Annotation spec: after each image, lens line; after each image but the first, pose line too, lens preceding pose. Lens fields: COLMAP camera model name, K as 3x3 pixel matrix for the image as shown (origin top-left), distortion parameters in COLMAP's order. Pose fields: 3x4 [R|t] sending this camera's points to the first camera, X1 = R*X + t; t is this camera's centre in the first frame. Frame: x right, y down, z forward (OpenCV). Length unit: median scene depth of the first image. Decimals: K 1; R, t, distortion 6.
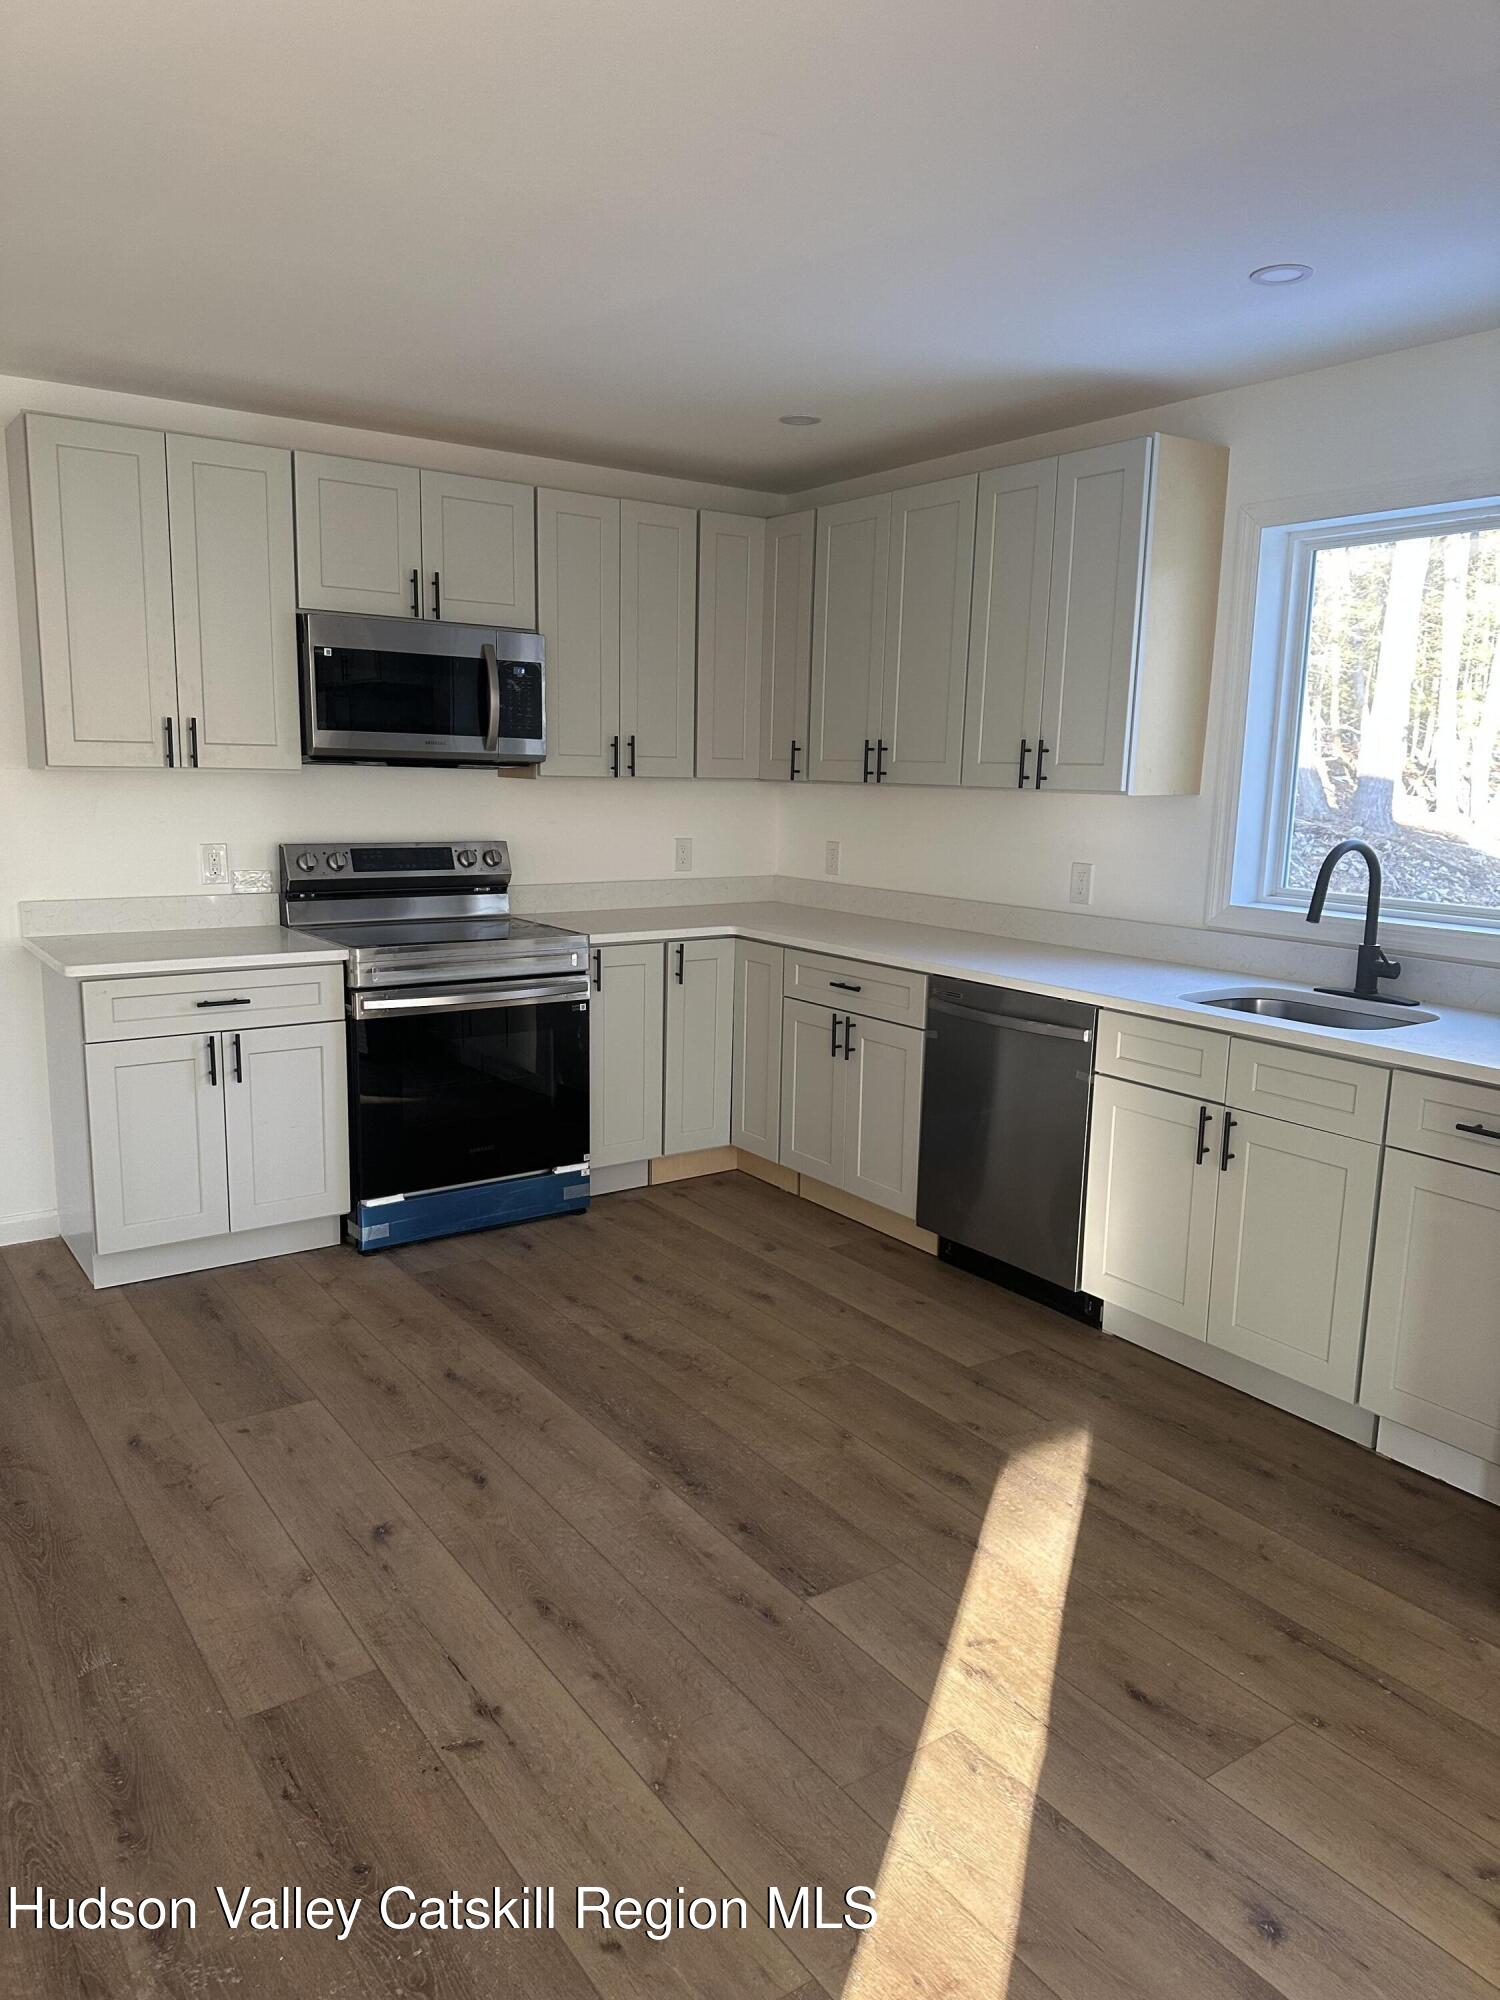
lens RADIAL K [[1395.4, 0, 744.8], [0, 1395.4, 995.5], [0, 0, 1]] dist [0.078869, -0.019381]
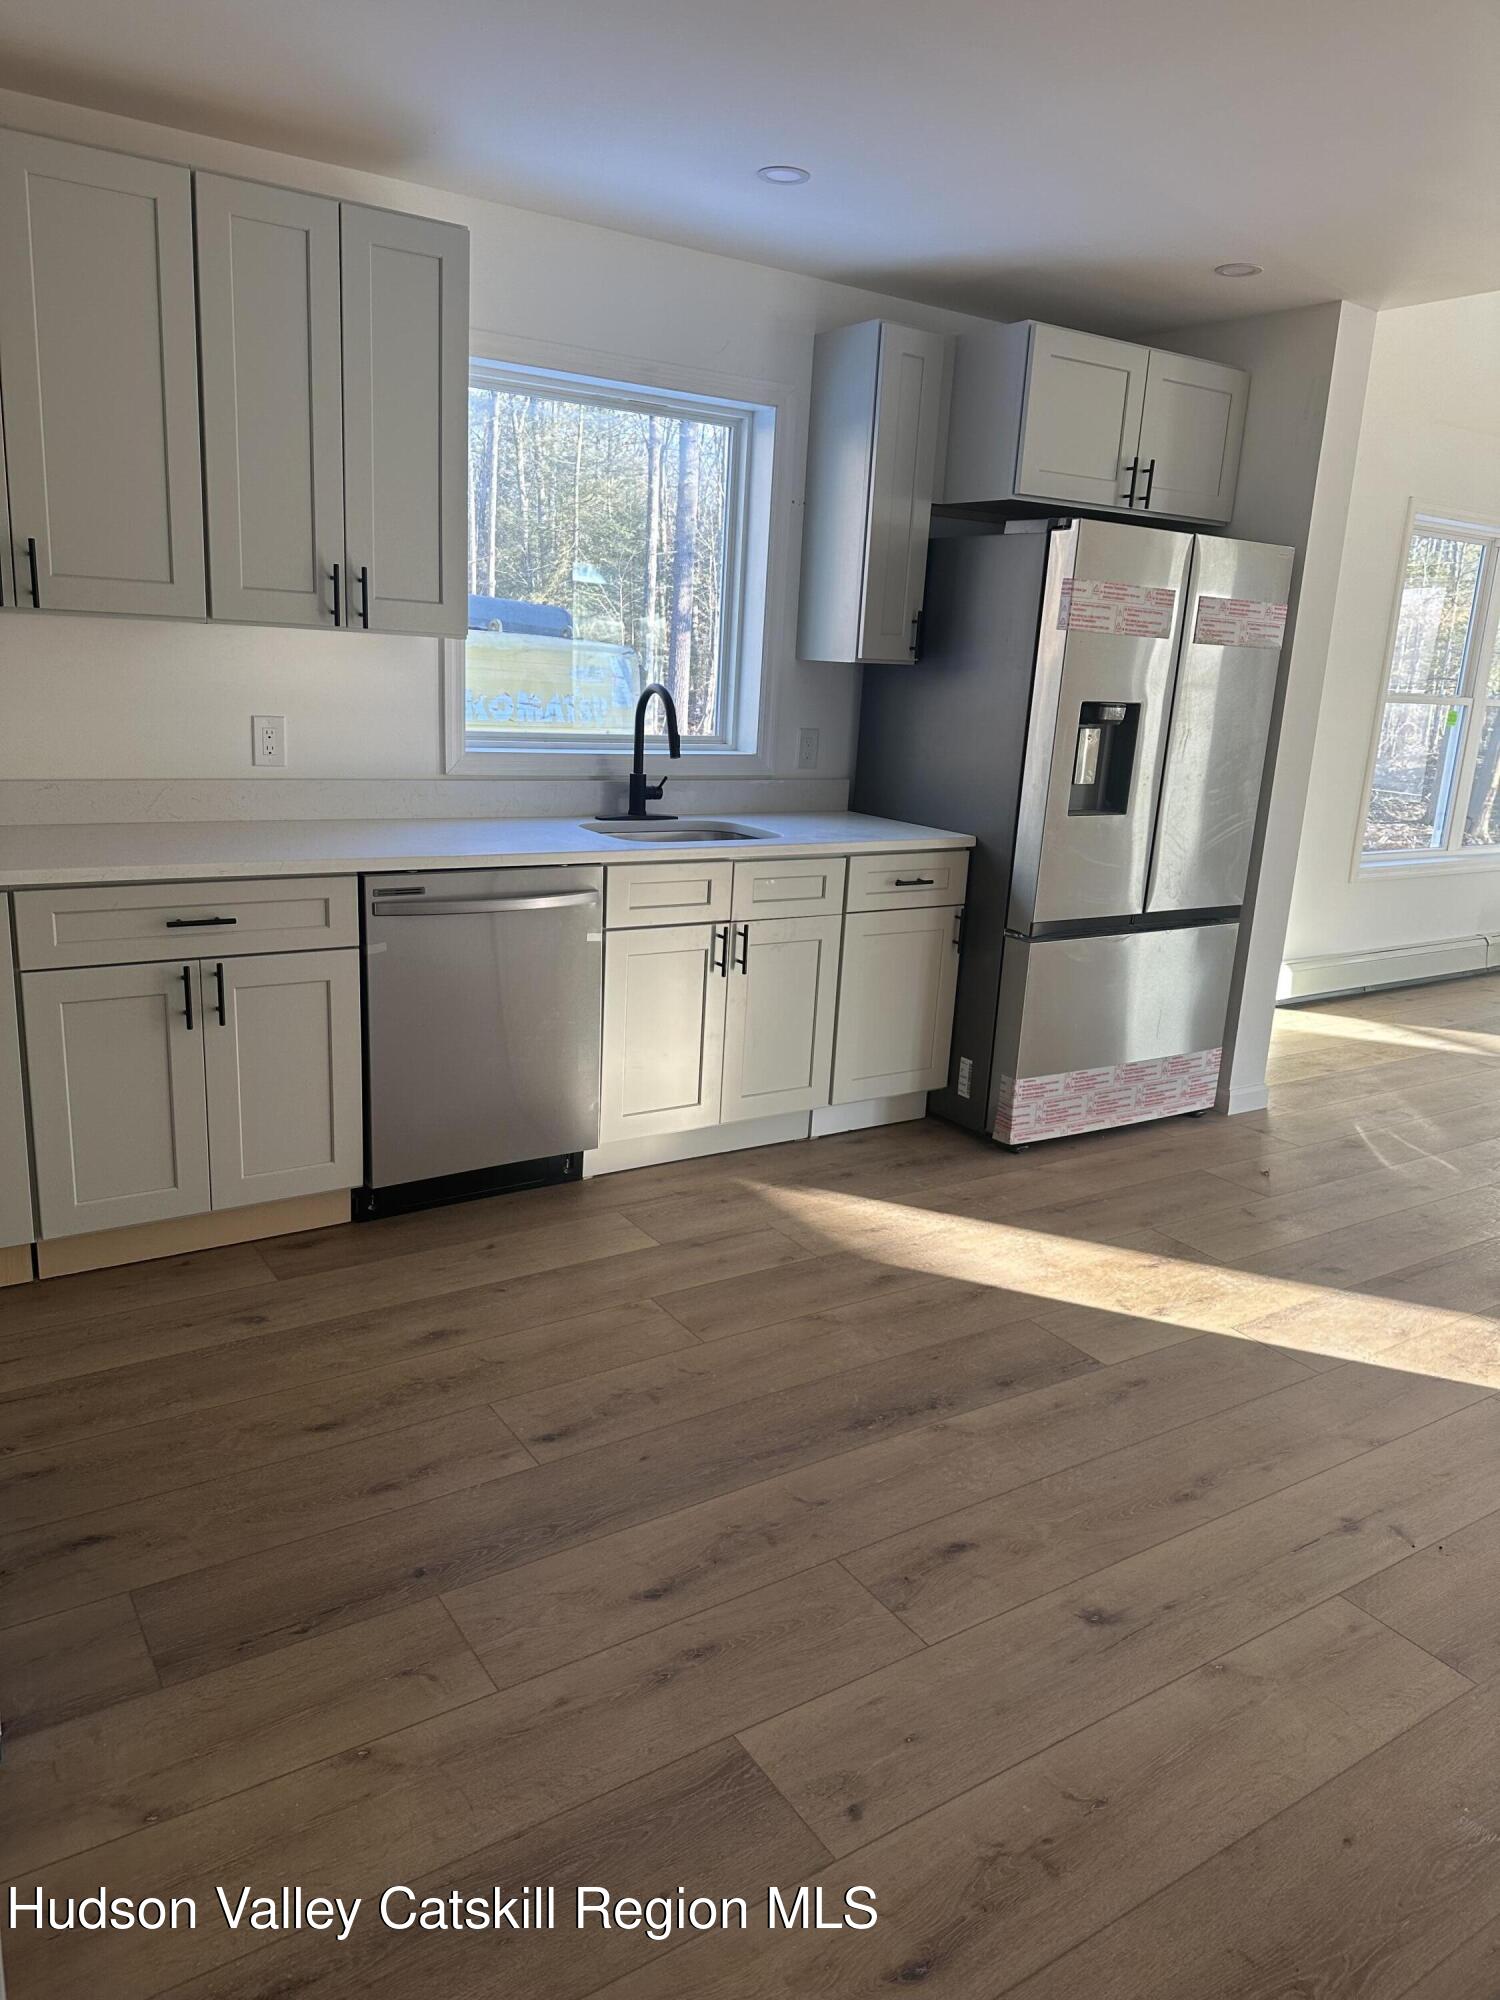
lens RADIAL K [[1395.4, 0, 745.5], [0, 1395.4, 1001.9], [0, 0, 1]] dist [0.078869, -0.019381]
pose [[0.024777, -0.266511, 0.963513, -0.792820], [0.112263, 0.958454, 0.262225, -0.160317], [-0.993370, 0.101670, 0.053667, 0.938379]]
